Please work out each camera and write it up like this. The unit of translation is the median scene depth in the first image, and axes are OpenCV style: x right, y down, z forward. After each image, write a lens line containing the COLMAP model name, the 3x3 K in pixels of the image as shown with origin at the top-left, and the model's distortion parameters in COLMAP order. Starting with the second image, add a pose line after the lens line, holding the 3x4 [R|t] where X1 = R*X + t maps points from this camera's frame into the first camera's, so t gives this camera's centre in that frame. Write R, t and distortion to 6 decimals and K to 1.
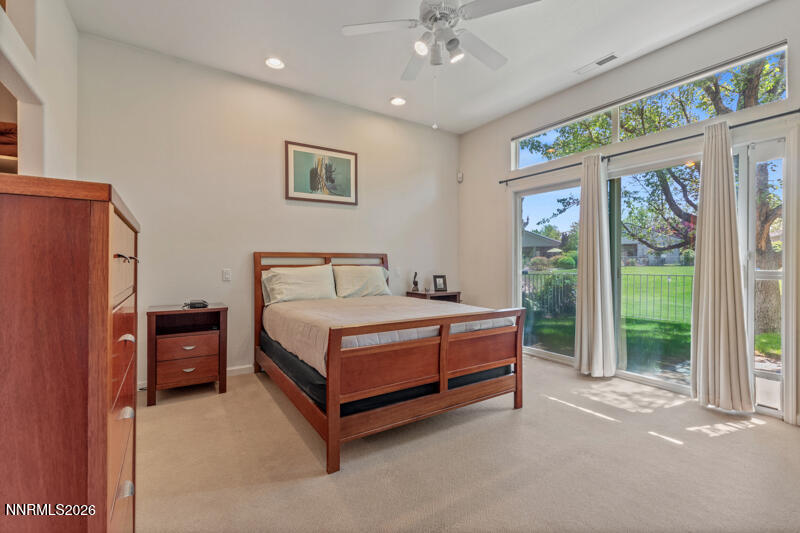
lens RADIAL K [[354.5, 0, 406.7], [0, 354.5, 267.8], [0, 0, 1]] dist [0.005220, -0.001862]
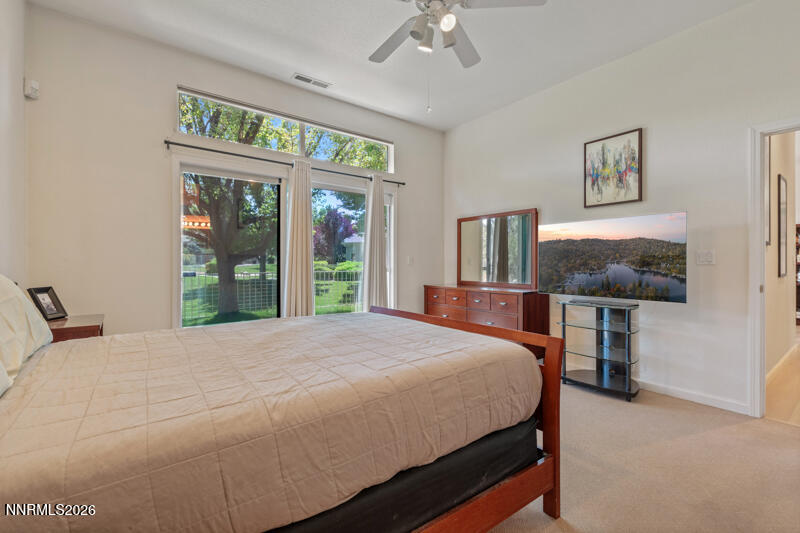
lens RADIAL K [[354.5, 0, 402.8], [0, 354.5, 263.3], [0, 0, 1]] dist [0.005220, -0.001862]
pose [[-0.042273, 0.001893, 0.999104, -0.543037], [0.008435, 0.999963, -0.001537, -0.007768], [-0.999070, 0.008363, -0.042288, 0.735057]]
